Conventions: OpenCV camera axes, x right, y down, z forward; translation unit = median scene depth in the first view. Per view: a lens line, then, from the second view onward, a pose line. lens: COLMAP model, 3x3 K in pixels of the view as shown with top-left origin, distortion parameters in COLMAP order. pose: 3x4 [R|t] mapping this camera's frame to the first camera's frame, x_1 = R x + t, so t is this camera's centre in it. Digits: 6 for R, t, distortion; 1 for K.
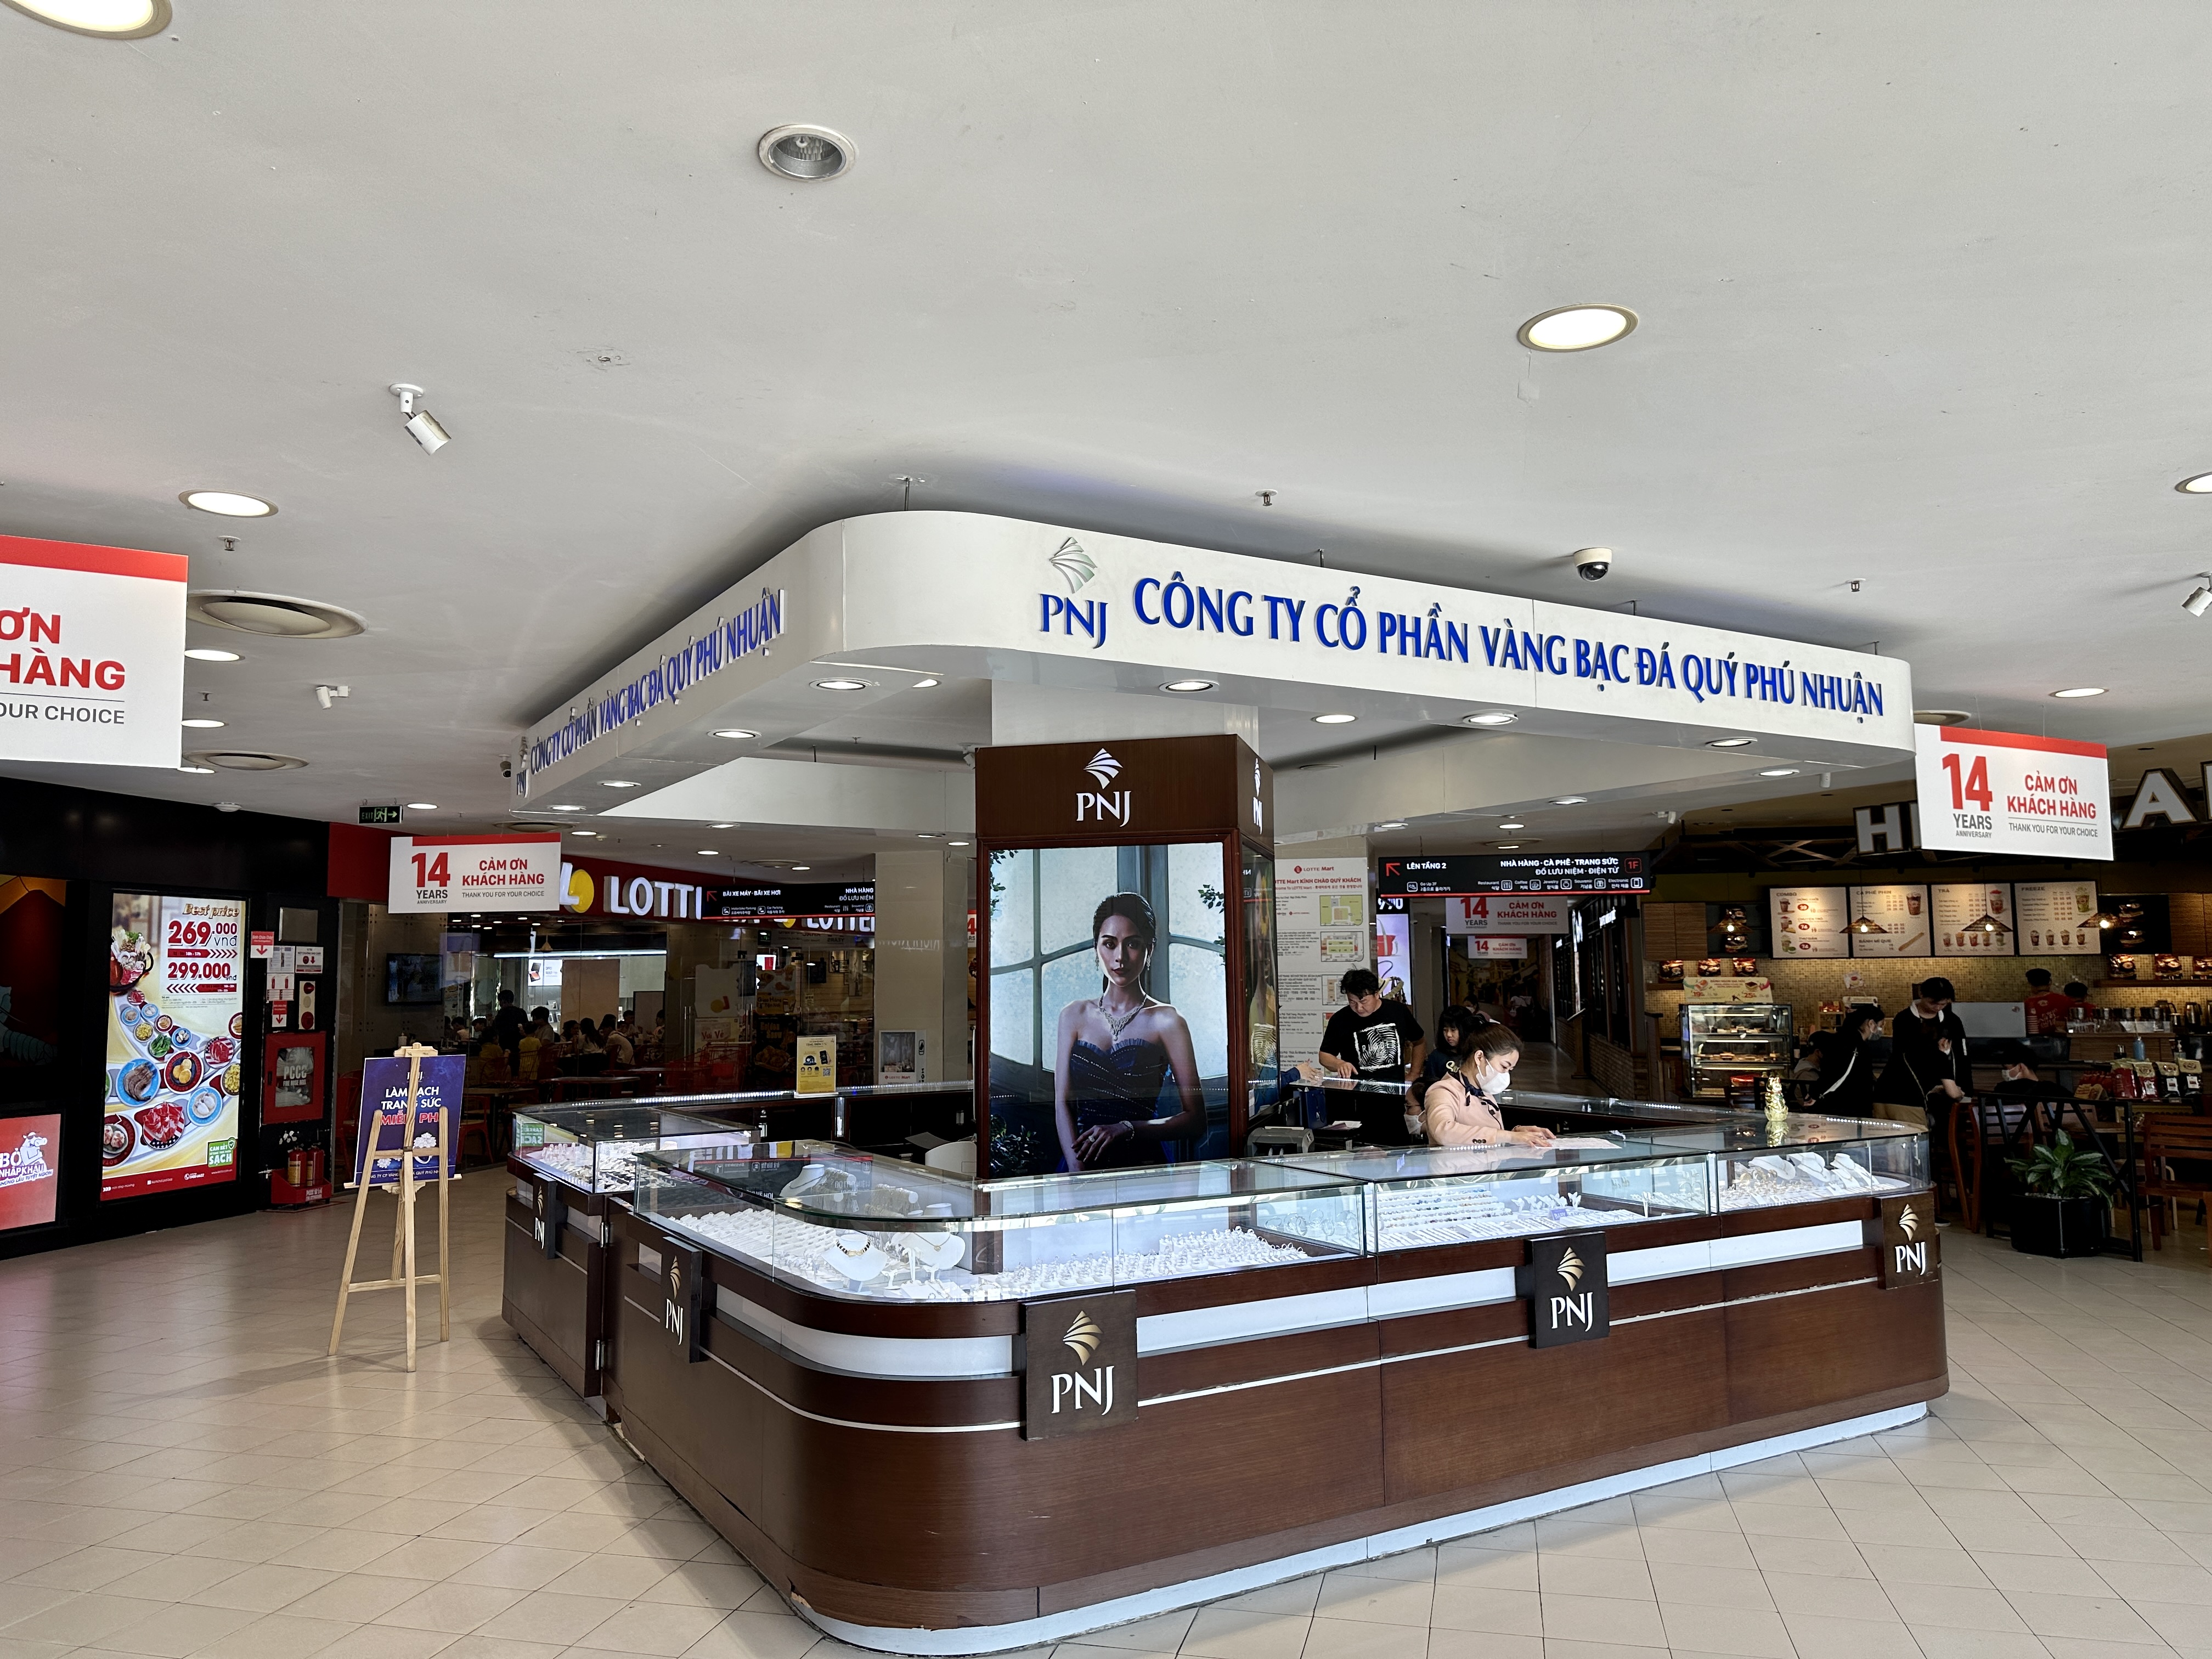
lens RADIAL K [[1558.3, 0, 1112.3], [0, 1558.3, 844.2], [0, 0, 1]] dist [0.136837, -0.202770]
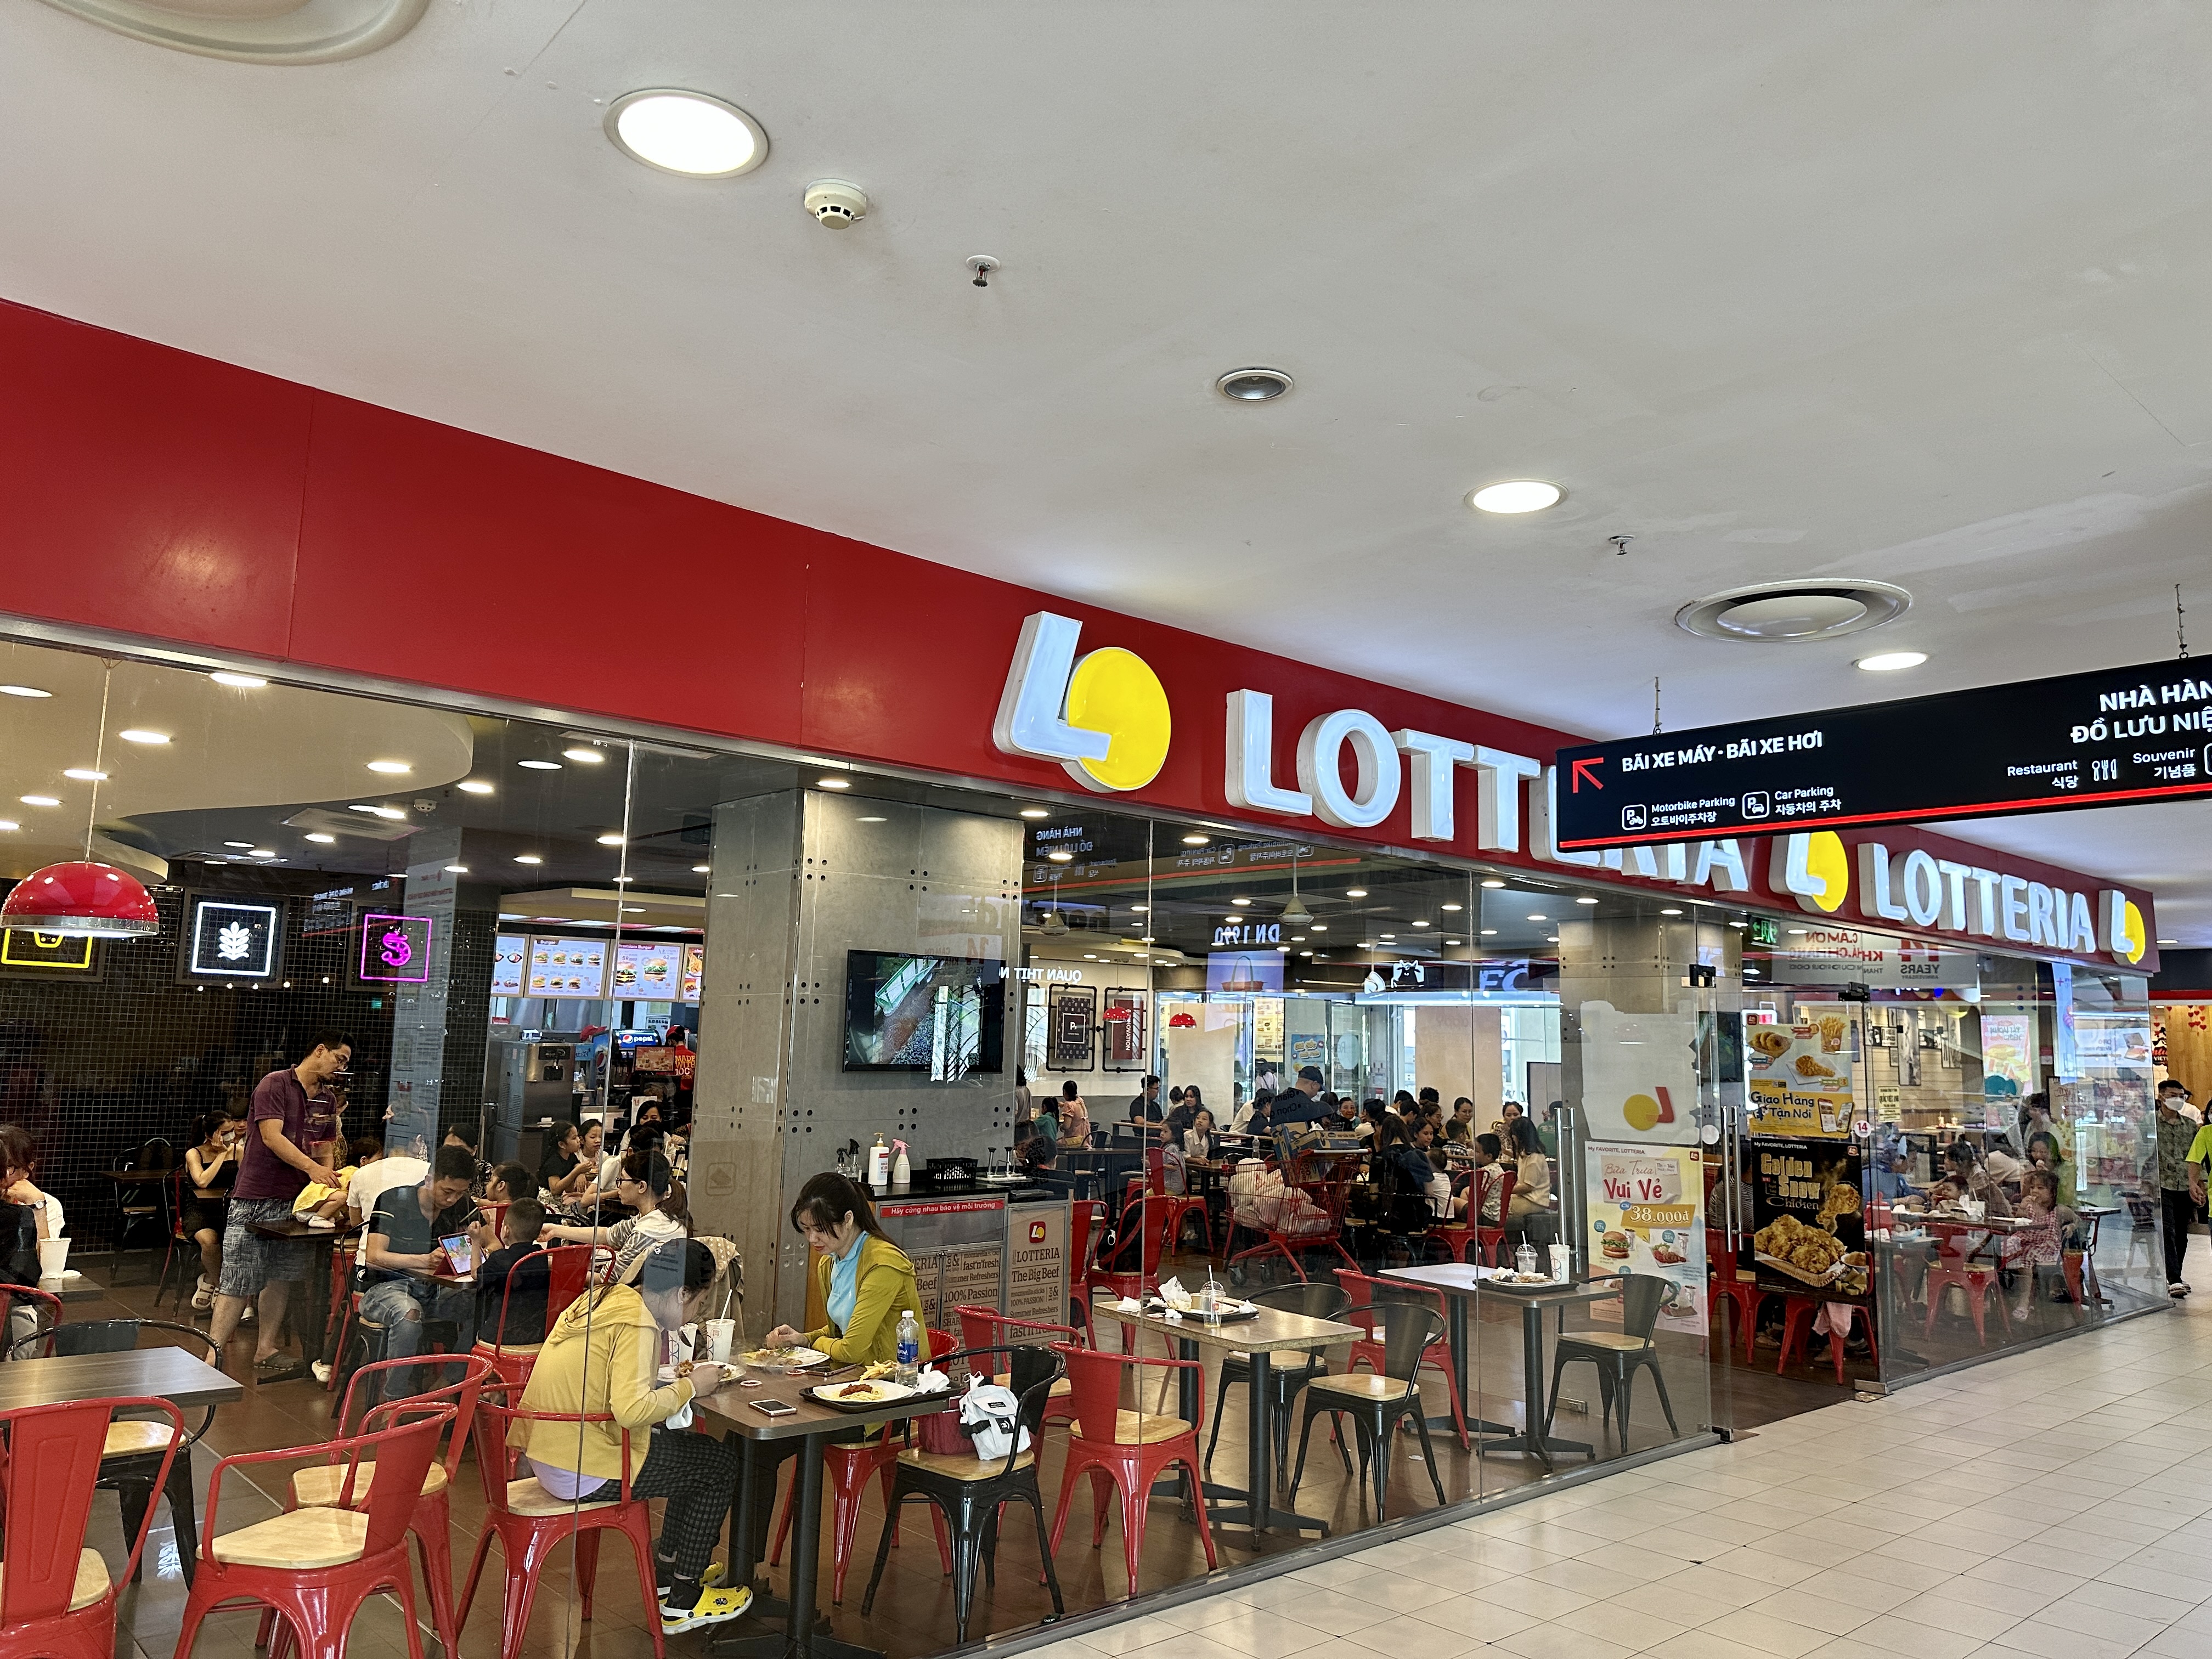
lens RADIAL K [[1558.3, 0, 1112.3], [0, 1558.3, 844.2], [0, 0, 1]] dist [0.136837, -0.202770]
pose [[0.825873, -0.043842, -0.562150, -0.134609], [0.019071, 0.998574, -0.049860, 0.053057], [0.563534, 0.030457, 0.825531, 0.592518]]
